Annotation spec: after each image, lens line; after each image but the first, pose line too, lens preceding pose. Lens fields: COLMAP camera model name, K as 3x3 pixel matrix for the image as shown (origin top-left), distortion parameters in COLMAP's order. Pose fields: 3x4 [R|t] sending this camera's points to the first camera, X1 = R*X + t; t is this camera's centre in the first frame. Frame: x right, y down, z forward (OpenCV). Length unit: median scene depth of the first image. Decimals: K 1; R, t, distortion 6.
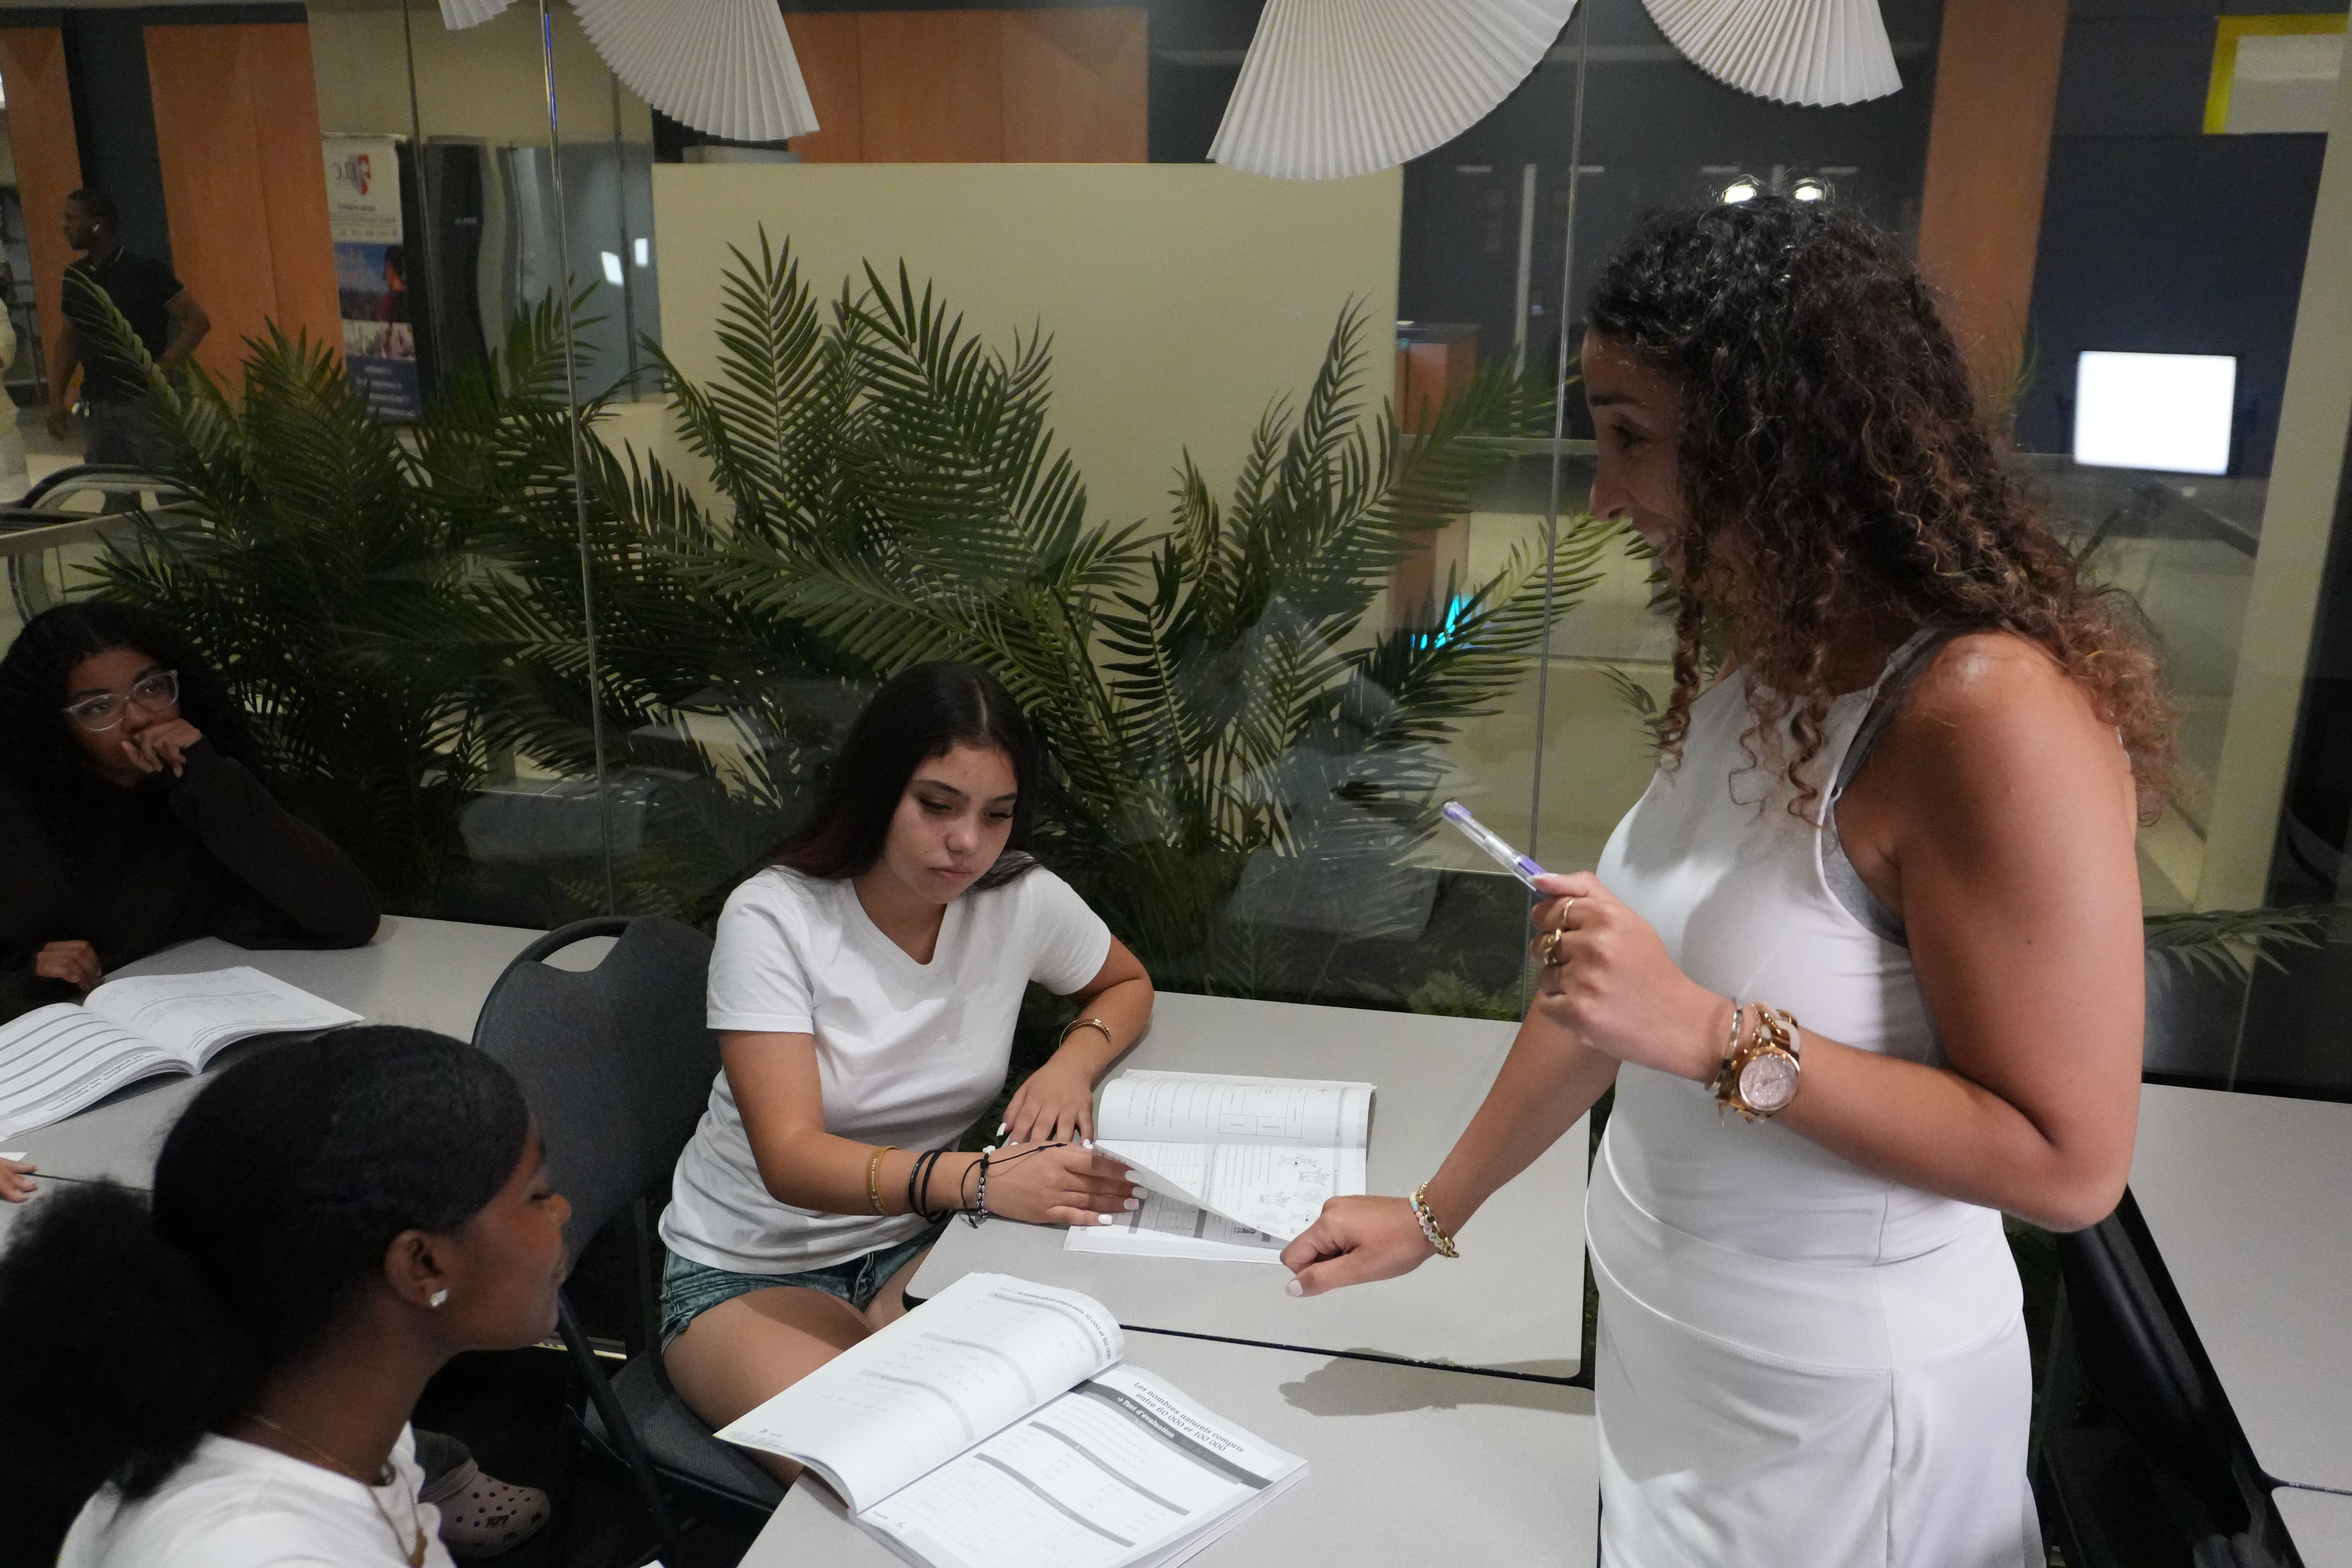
lens RADIAL K [[1915.2, 0, 1178.6], [0, 1915.2, 839.2], [0, 0, 1]] dist [0.022307, -0.000281]
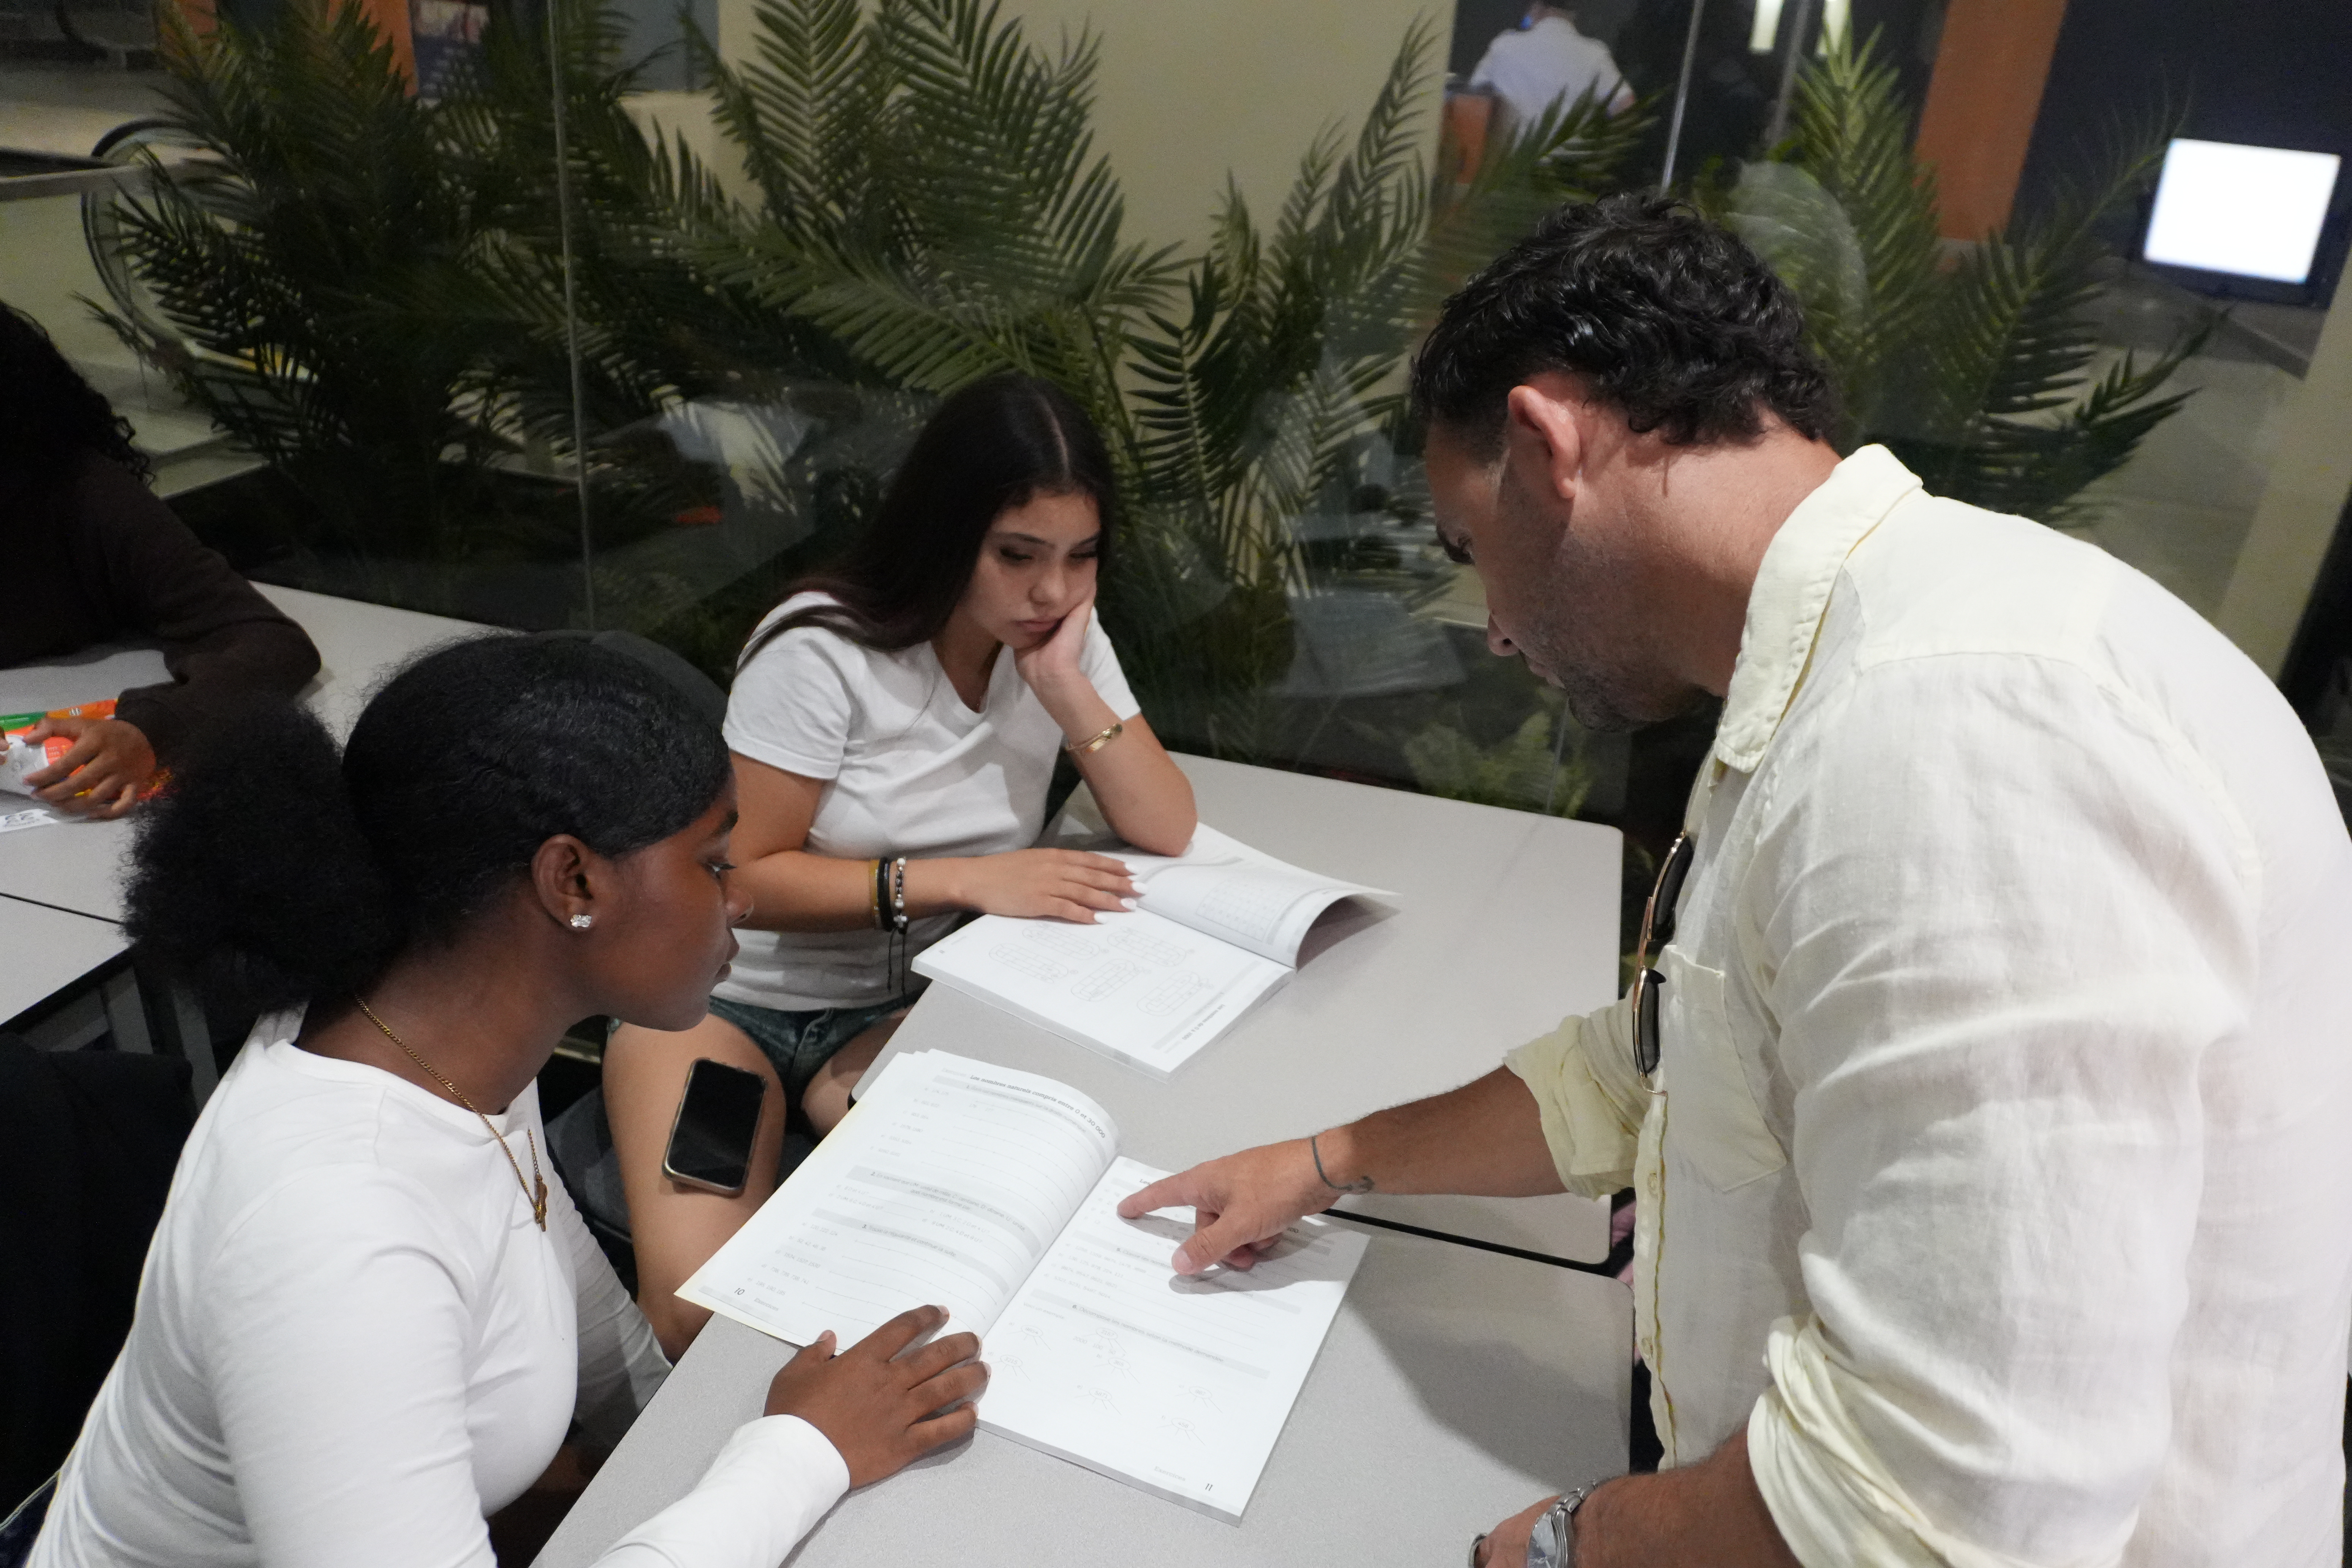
lens RADIAL K [[1724.9, 0, 1176.0], [0, 1724.9, 784.0], [0, 0, 1]] dist [-0.010366, -0.005177]
pose [[0.997102, 0.076048, 0.002073, -0.002516], [-0.075661, 0.988444, 0.131357, -0.010325], [0.007940, -0.131133, 0.991333, 0.105949]]
